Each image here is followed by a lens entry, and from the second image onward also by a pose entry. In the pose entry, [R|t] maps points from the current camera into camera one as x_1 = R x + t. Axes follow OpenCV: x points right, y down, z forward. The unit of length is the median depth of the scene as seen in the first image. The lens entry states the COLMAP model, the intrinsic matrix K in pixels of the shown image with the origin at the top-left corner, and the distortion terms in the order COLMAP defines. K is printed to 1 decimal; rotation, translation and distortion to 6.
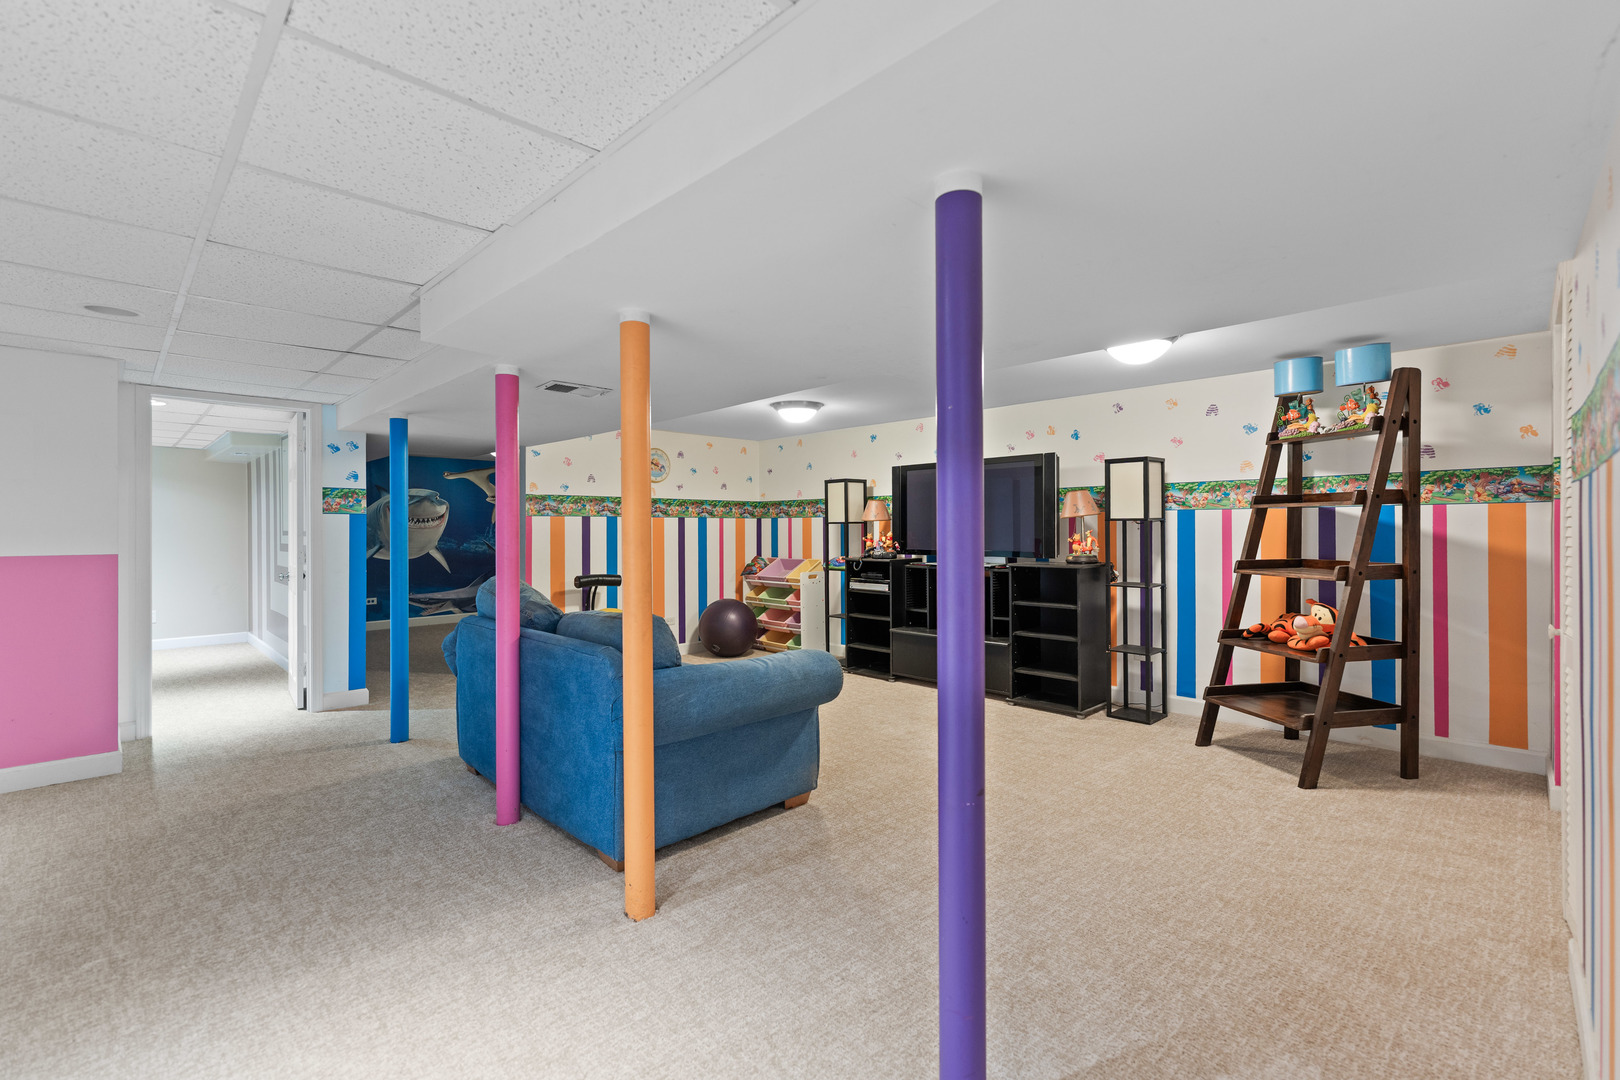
lens RADIAL K [[699.5, 0, 815.0], [0, 699.5, 527.8], [0, 0, 1]] dist [0.001139, 0.000032]
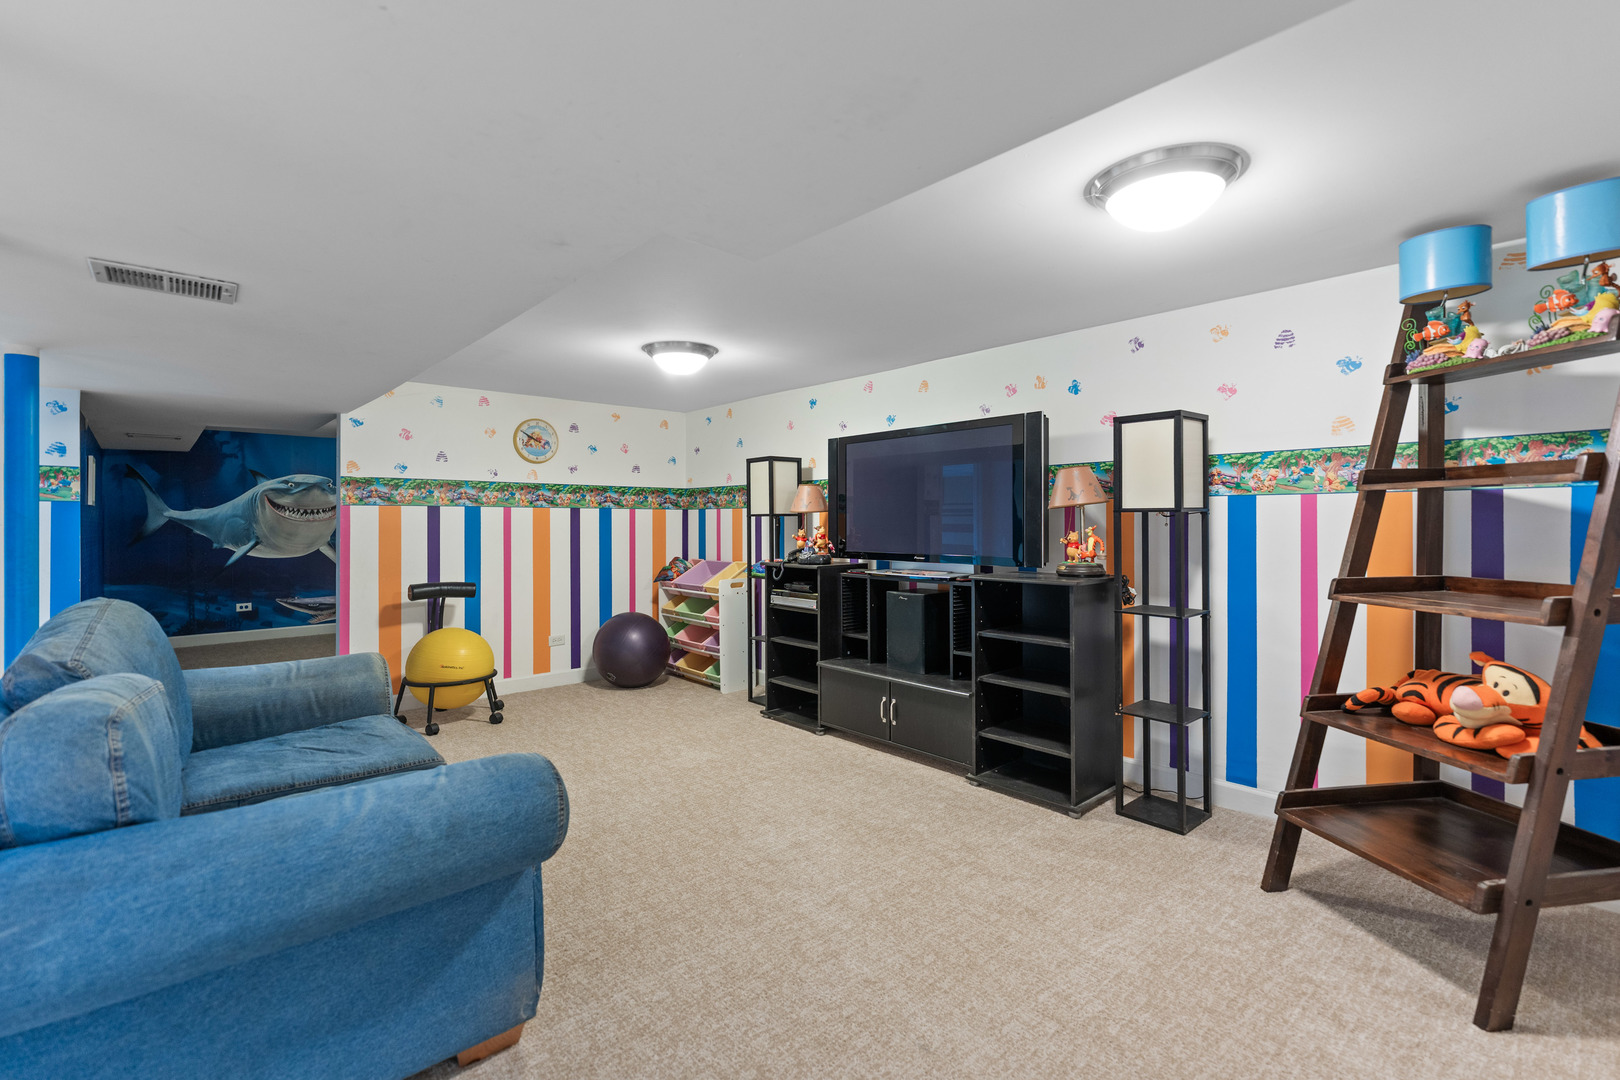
lens RADIAL K [[716.1, 0, 803.9], [0, 716.1, 520.9], [0, 0, 1]] dist [-0.000016, 0.000556]
pose [[0.998980, 0.002144, -0.045099, 0.157649], [-0.002164, 0.999998, -0.000399, -0.000959], [0.045098, 0.000496, 0.998982, 0.324256]]
